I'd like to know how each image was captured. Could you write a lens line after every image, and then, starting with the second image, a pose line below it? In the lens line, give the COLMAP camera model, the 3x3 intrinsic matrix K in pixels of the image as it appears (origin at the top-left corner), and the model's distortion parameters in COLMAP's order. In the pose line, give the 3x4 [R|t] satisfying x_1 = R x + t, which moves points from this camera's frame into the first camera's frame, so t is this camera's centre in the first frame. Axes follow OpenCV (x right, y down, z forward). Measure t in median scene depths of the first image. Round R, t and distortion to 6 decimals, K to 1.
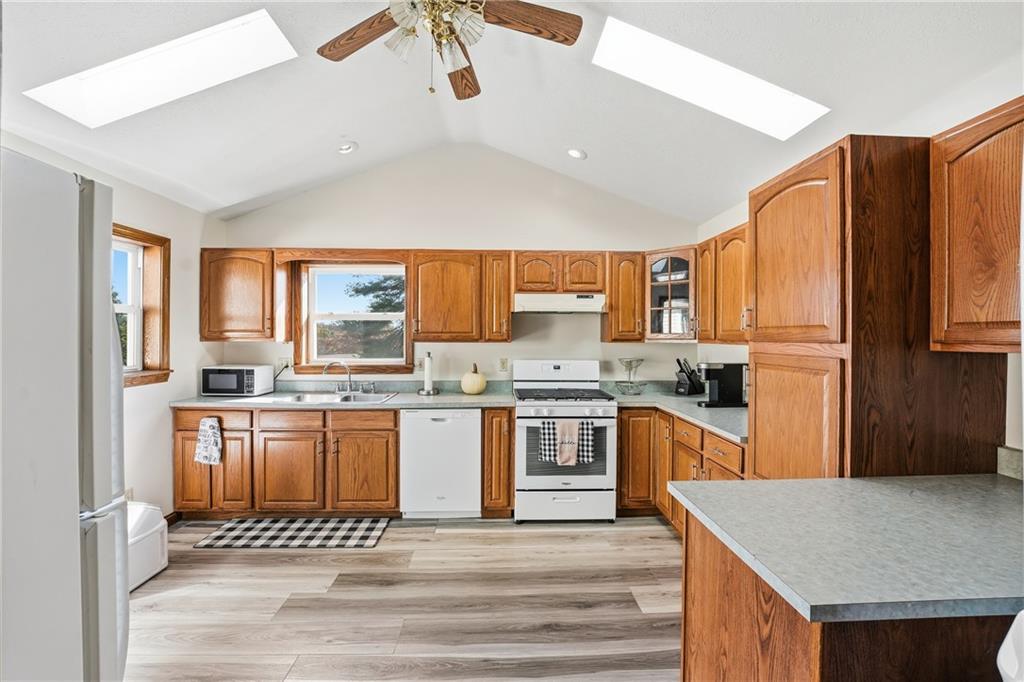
lens RADIAL K [[418.2, 0, 513.9], [0, 418.2, 337.0], [0, 0, 1]] dist [-0.024179, -0.000228]
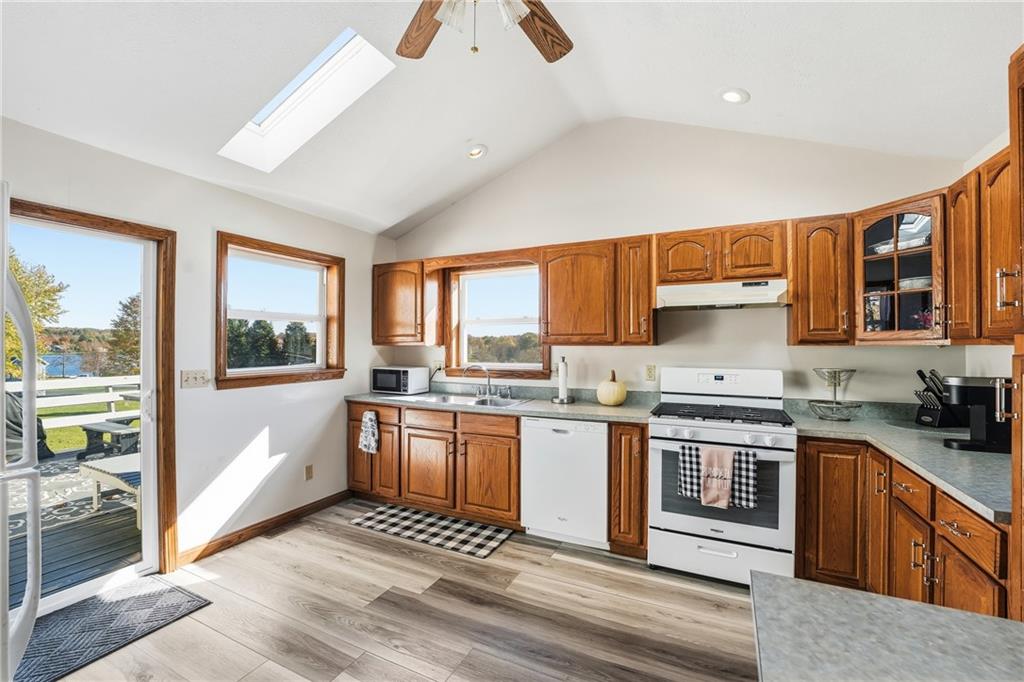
lens RADIAL K [[423.5, 0, 514.0], [0, 423.5, 342.9], [0, 0, 1]] dist [-0.023654, 0.000087]
pose [[0.880819, -0.005972, -0.473416, 0.162626], [0.001376, 0.999949, -0.010054, 0.017541], [0.473451, 0.008204, 0.880782, 0.151153]]
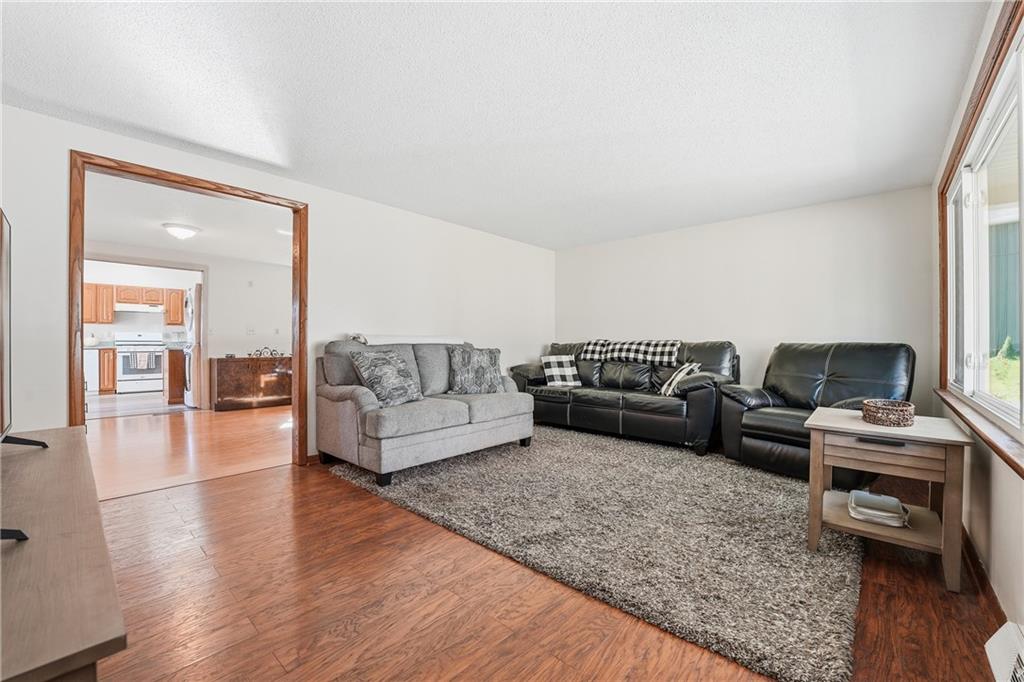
lens RADIAL K [[423.5, 0, 514.0], [0, 423.5, 342.9], [0, 0, 1]] dist [-0.023654, 0.000087]
pose [[0.707108, -0.005111, 0.707088, -0.070619], [0.004952, 0.999985, 0.002276, 0.140199], [-0.707089, 0.001892, 0.707122, -2.514904]]
